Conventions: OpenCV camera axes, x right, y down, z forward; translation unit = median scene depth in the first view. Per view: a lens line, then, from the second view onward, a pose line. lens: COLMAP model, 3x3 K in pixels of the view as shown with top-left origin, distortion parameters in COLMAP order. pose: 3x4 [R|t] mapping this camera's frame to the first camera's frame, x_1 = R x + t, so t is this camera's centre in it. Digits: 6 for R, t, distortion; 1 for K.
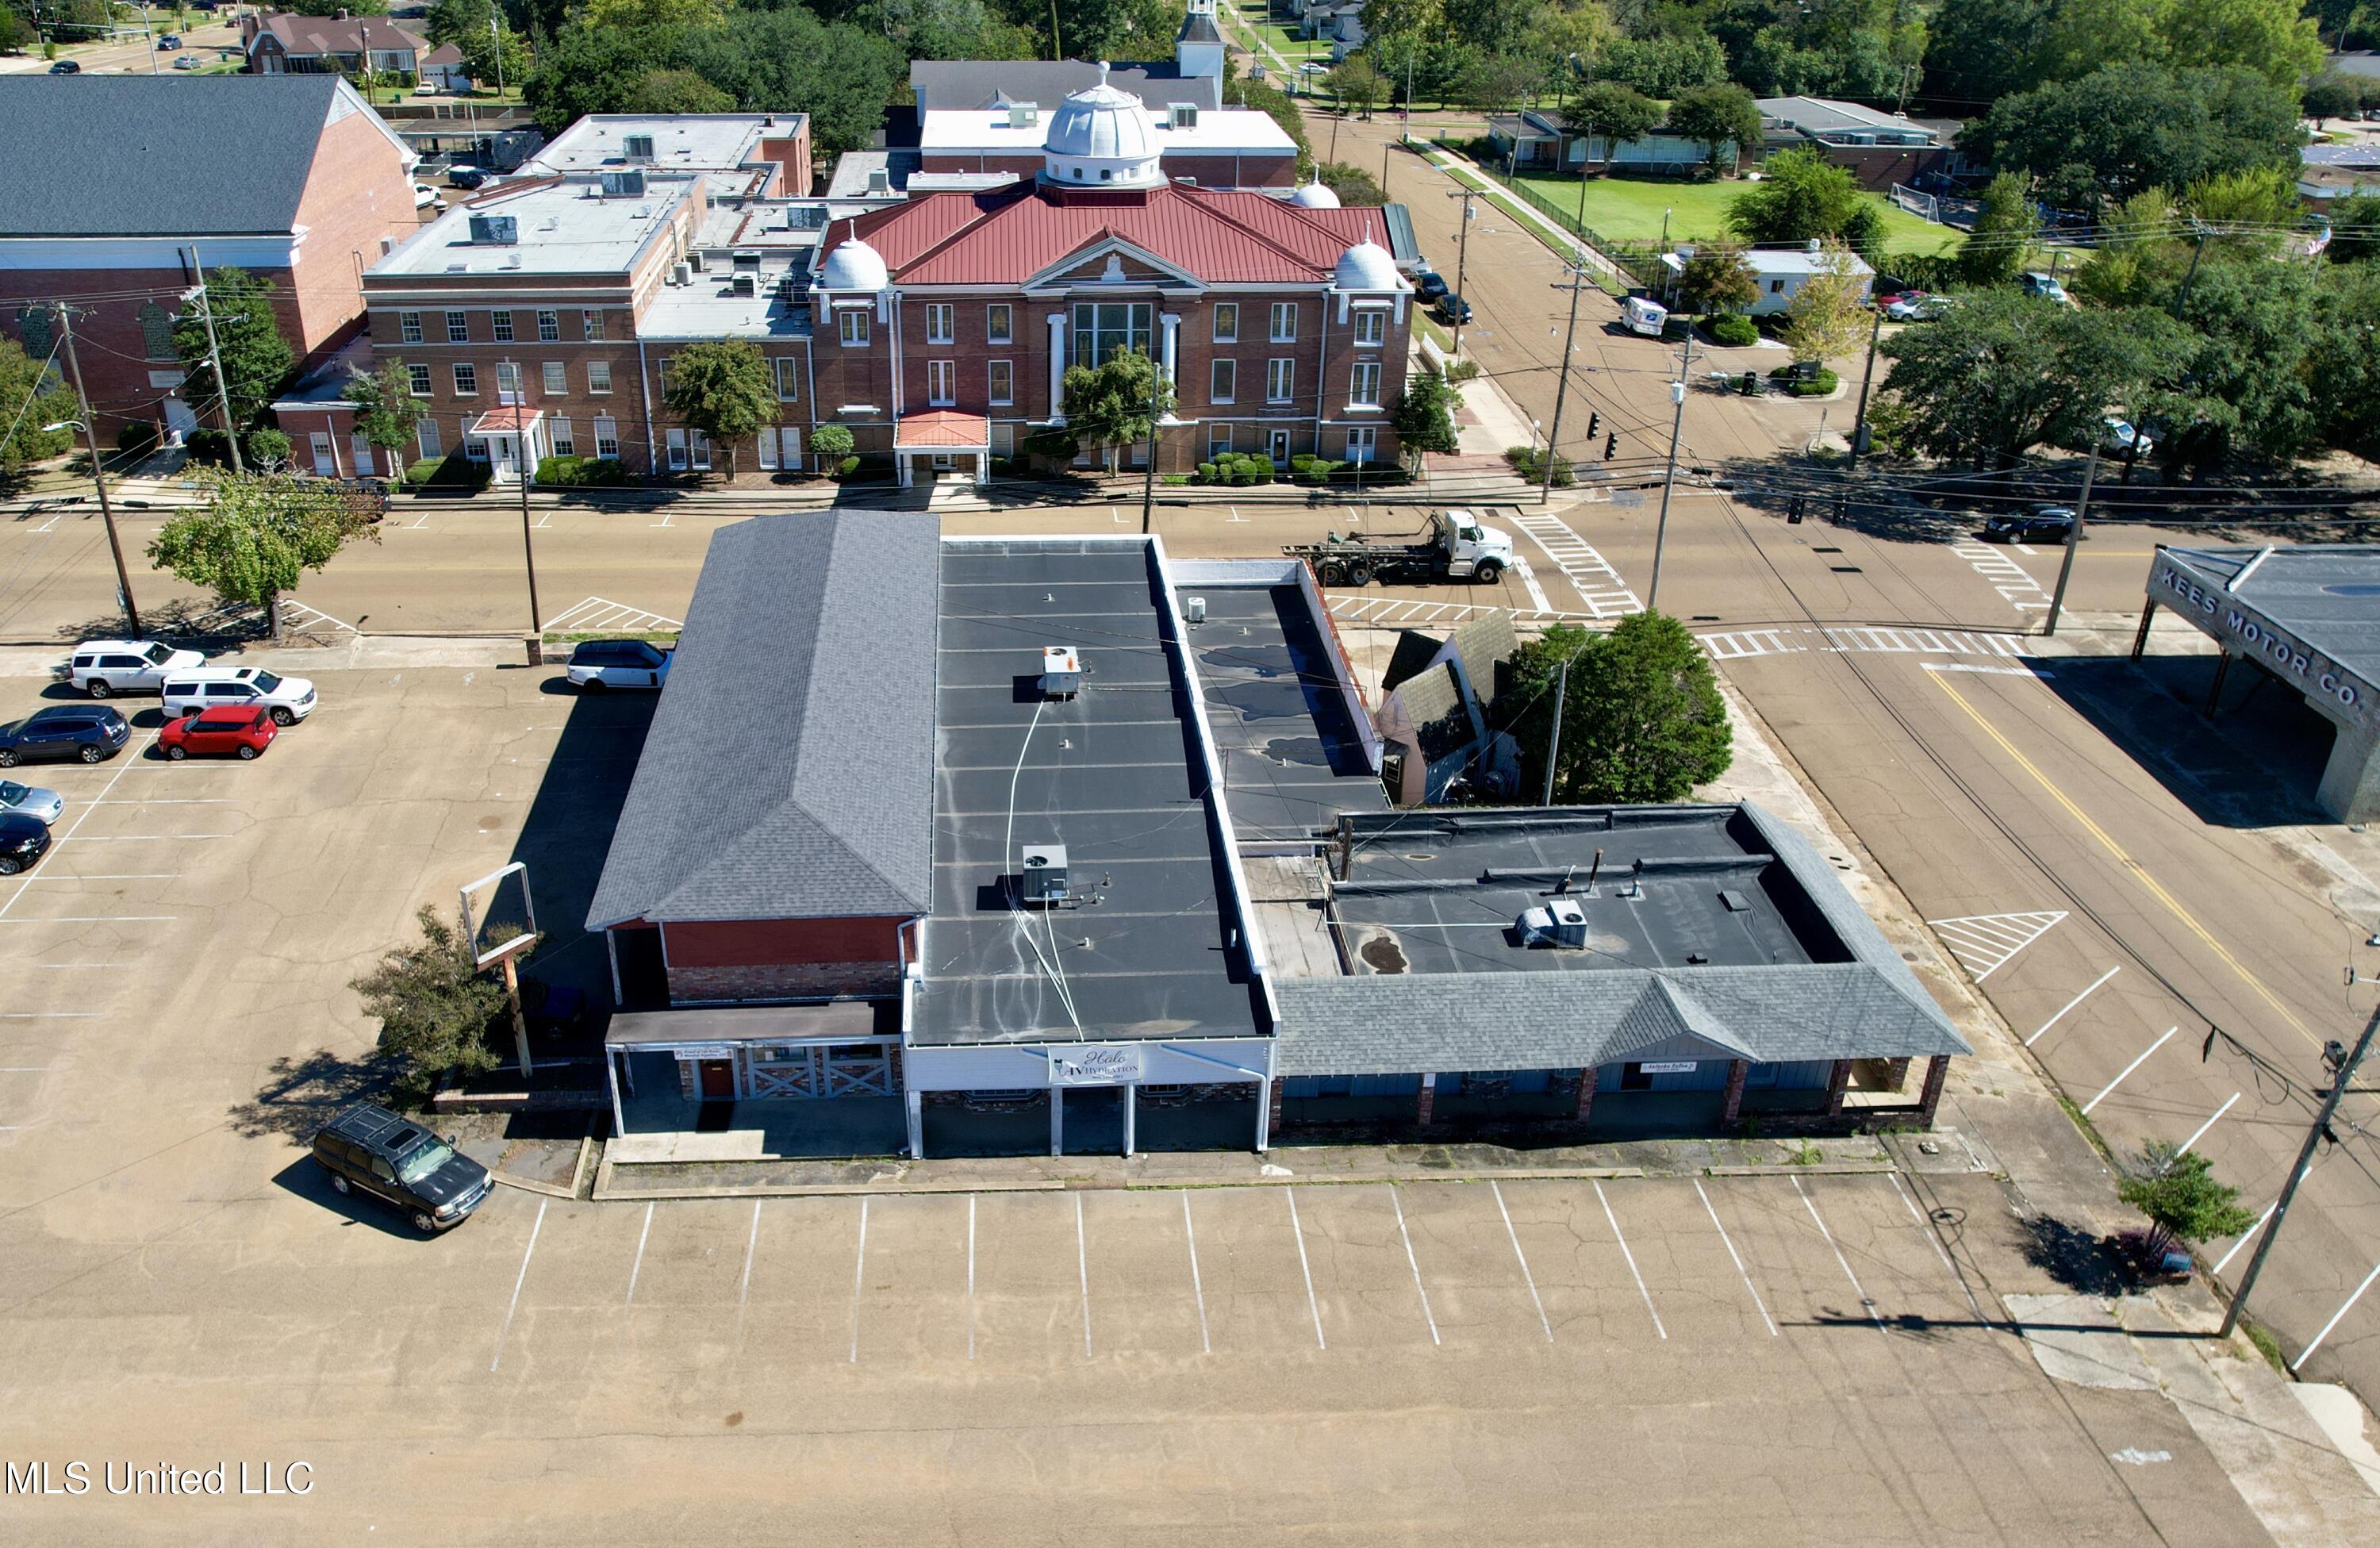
lens RADIAL K [[1907.6, 0, 1079.0], [0, 1907.6, 780.9], [0, 0, 1]] dist [-0.042028, 0.004674]
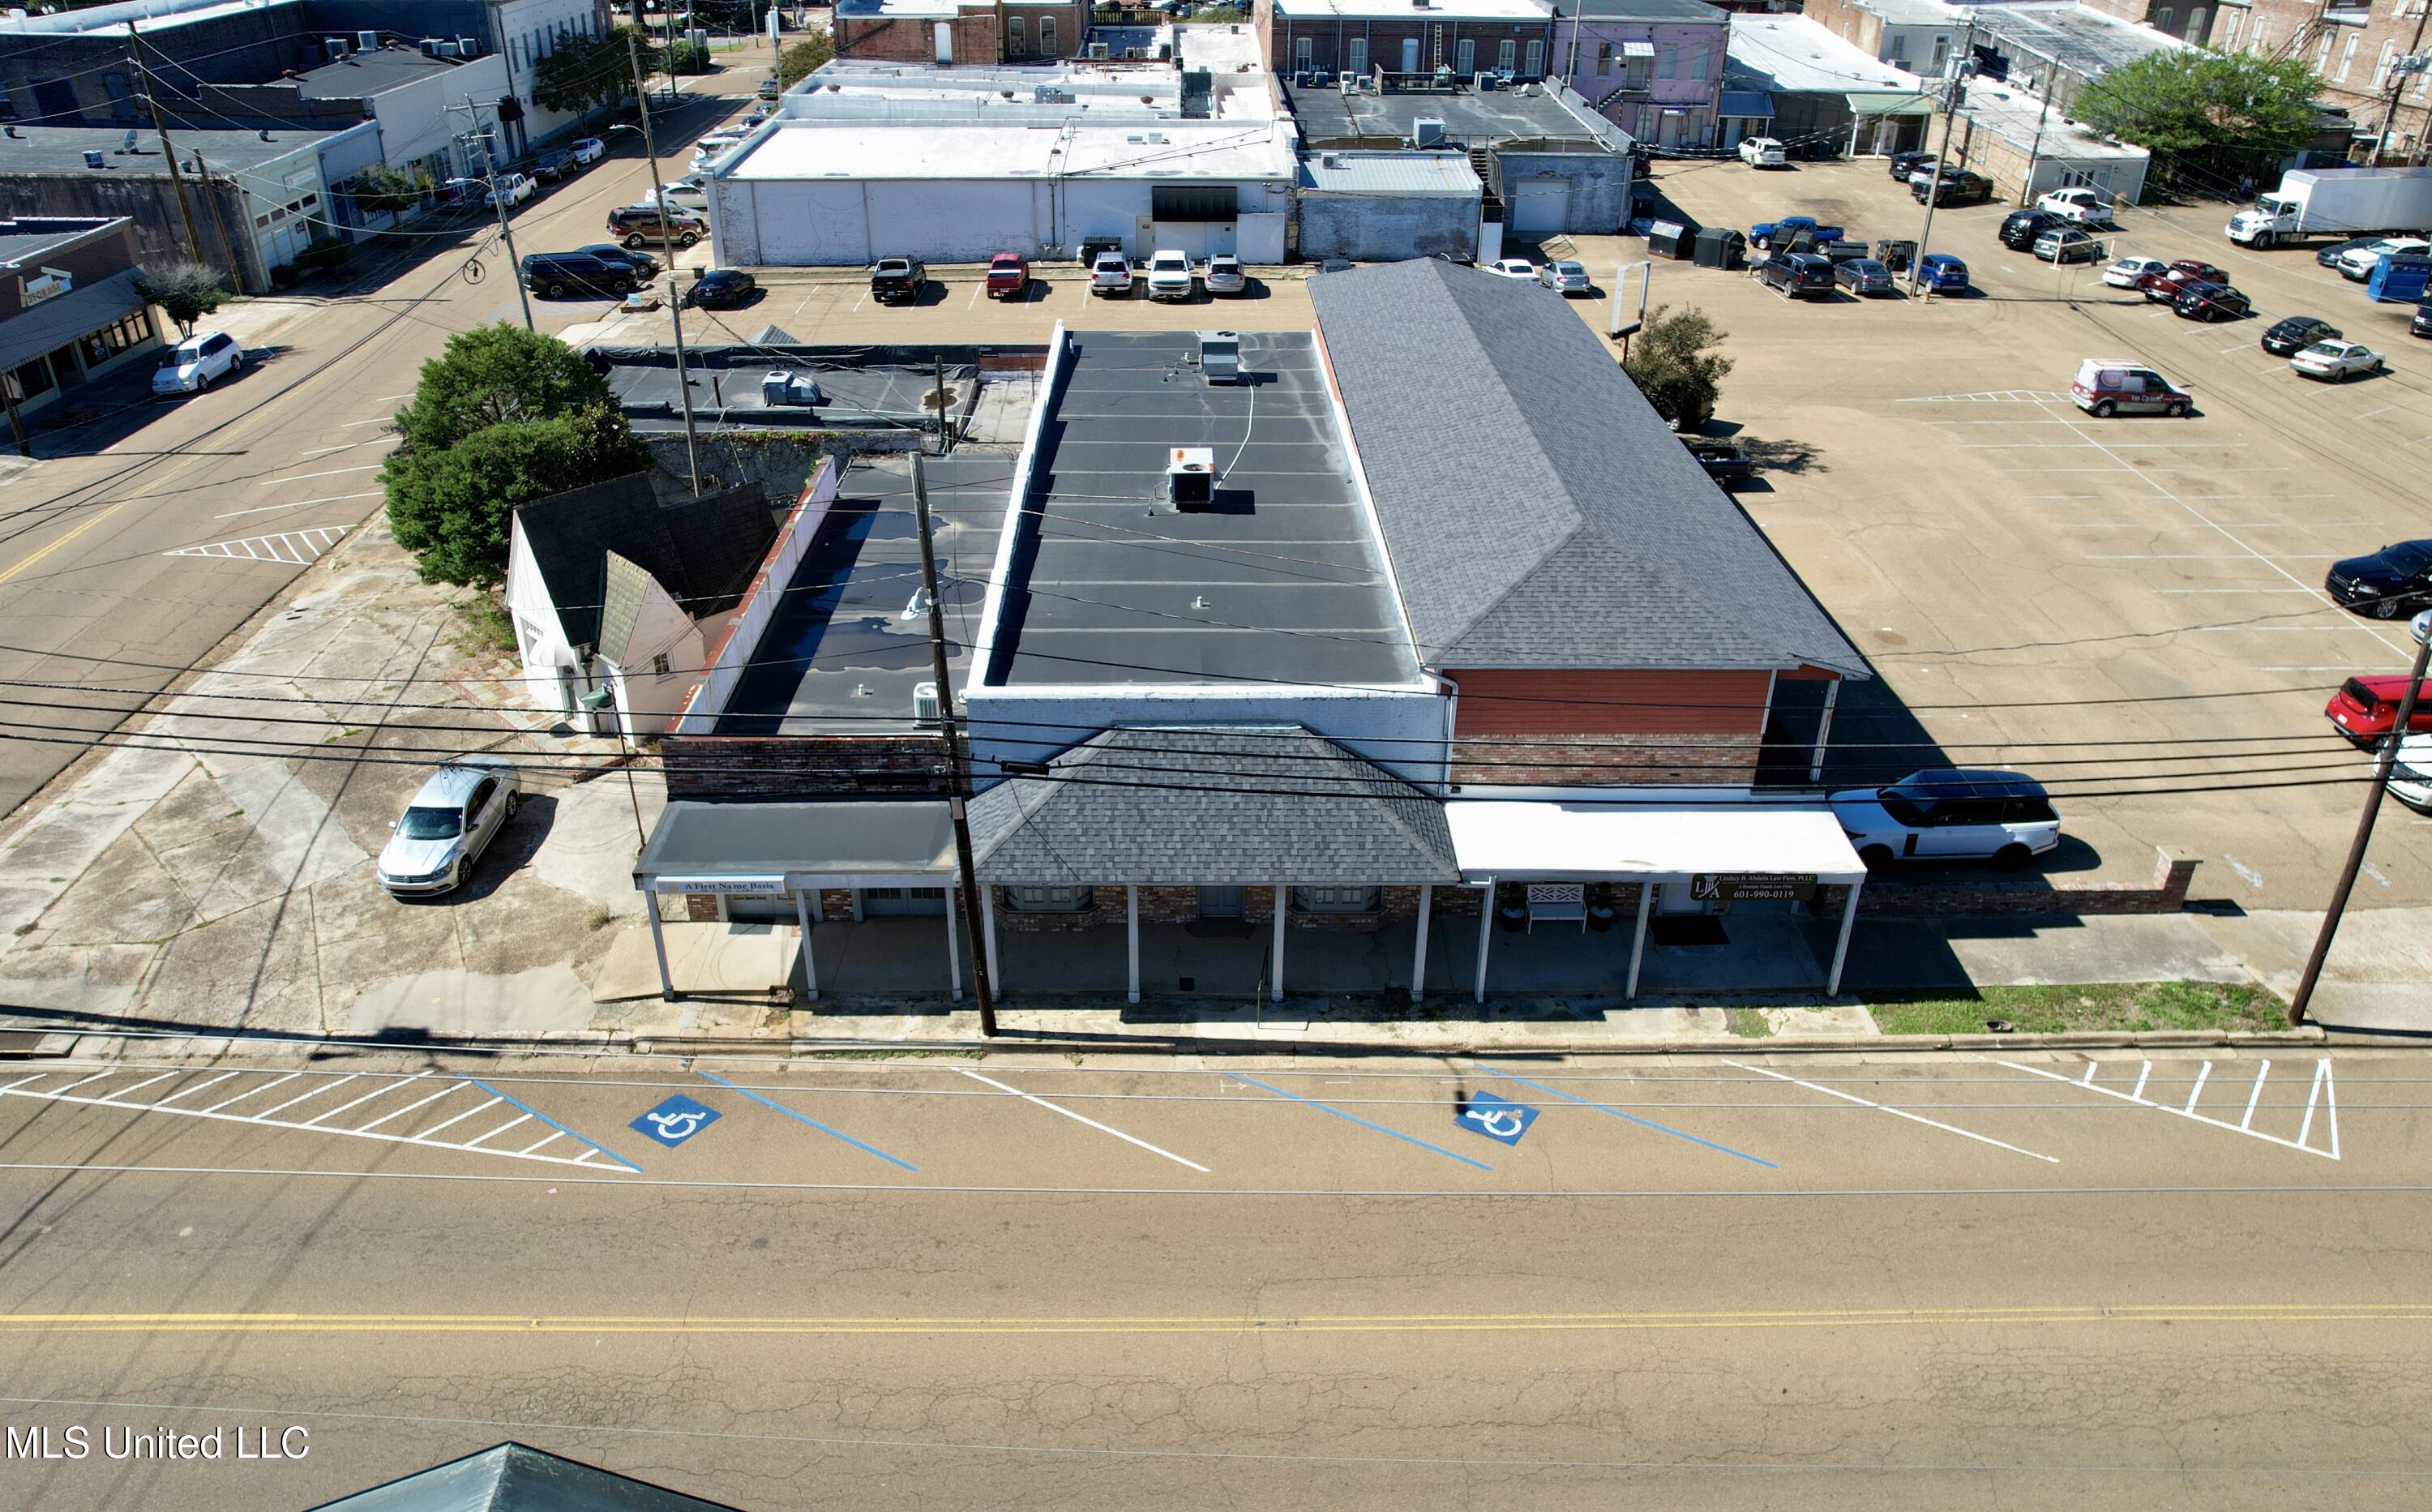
lens RADIAL K [[1732.9, 0, 1216.0], [0, 1732.9, 756.0], [0, 0, 1]] dist [-0.078048, 0.076554]
pose [[-0.999421, -0.027493, 0.020048, -0.040720], [0.001358, 0.556484, 0.830857, -0.645423], [-0.033999, 0.830403, -0.556124, 1.673259]]
